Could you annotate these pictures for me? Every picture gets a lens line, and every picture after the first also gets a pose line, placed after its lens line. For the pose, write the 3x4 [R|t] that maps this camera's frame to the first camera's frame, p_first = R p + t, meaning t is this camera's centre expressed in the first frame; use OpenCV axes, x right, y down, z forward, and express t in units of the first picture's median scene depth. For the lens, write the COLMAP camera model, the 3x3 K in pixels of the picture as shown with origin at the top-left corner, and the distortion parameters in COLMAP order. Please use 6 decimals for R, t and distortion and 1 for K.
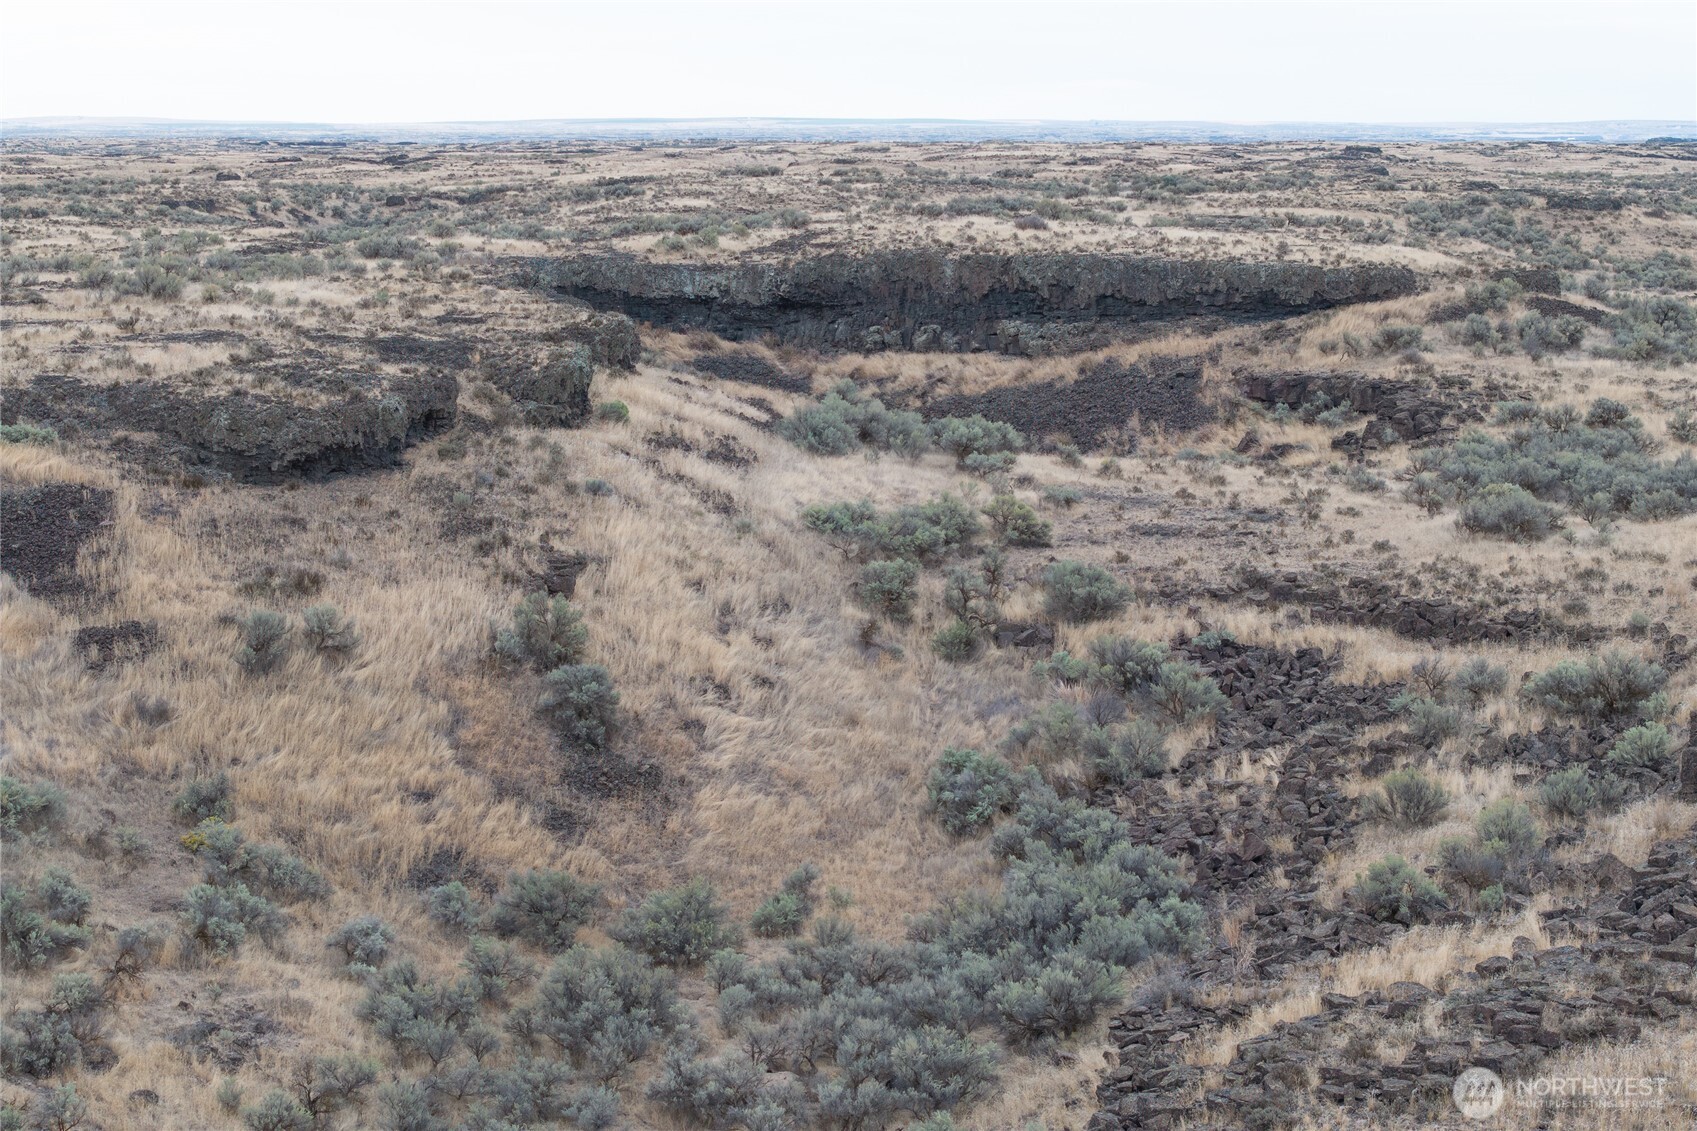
lens RADIAL K [[3476.6, 0, 848.5], [0, 3476.6, 565.5], [0, 0, 1]] dist [-0.194931, 1.342902]
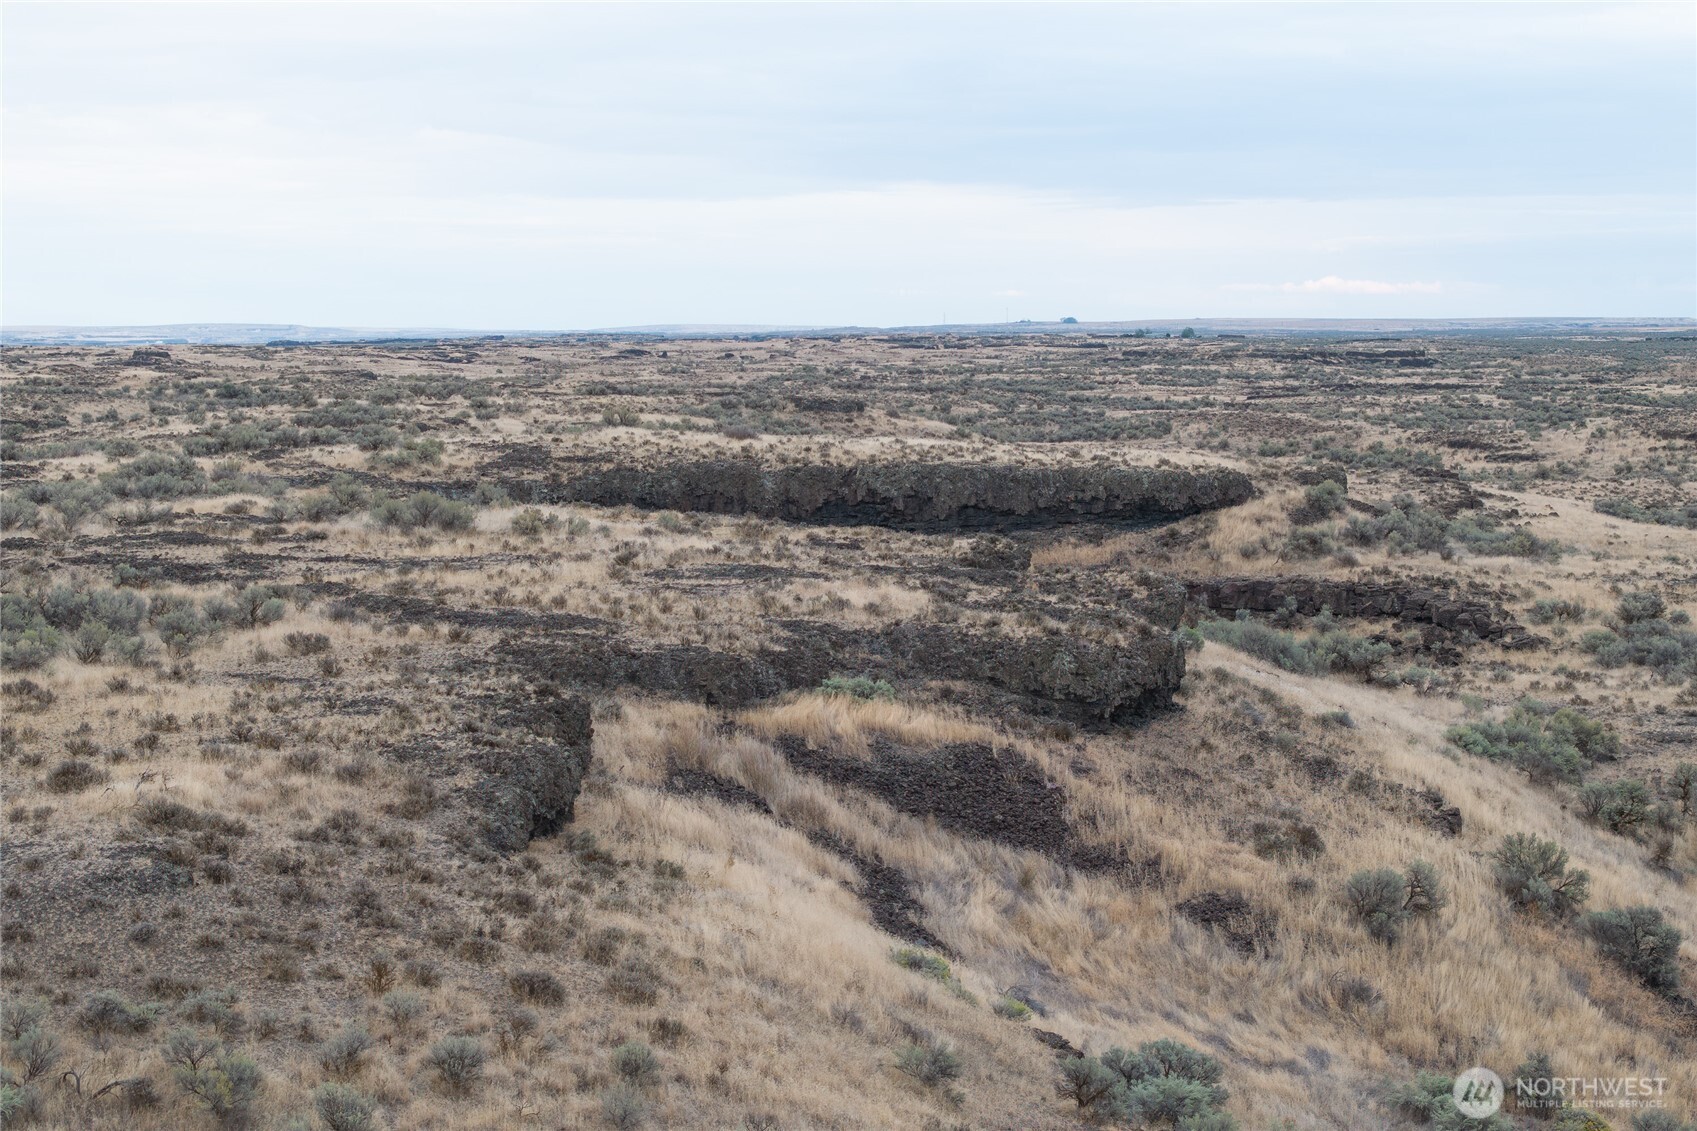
lens RADIAL K [[3476.6, 0, 848.5], [0, 3476.6, 565.5], [0, 0, 1]] dist [-0.194931, 1.342902]
pose [[0.917290, -0.027893, 0.397241, -0.574079], [0.051061, 0.997548, -0.047862, -0.026723], [-0.394932, 0.064187, 0.916466, 0.198921]]
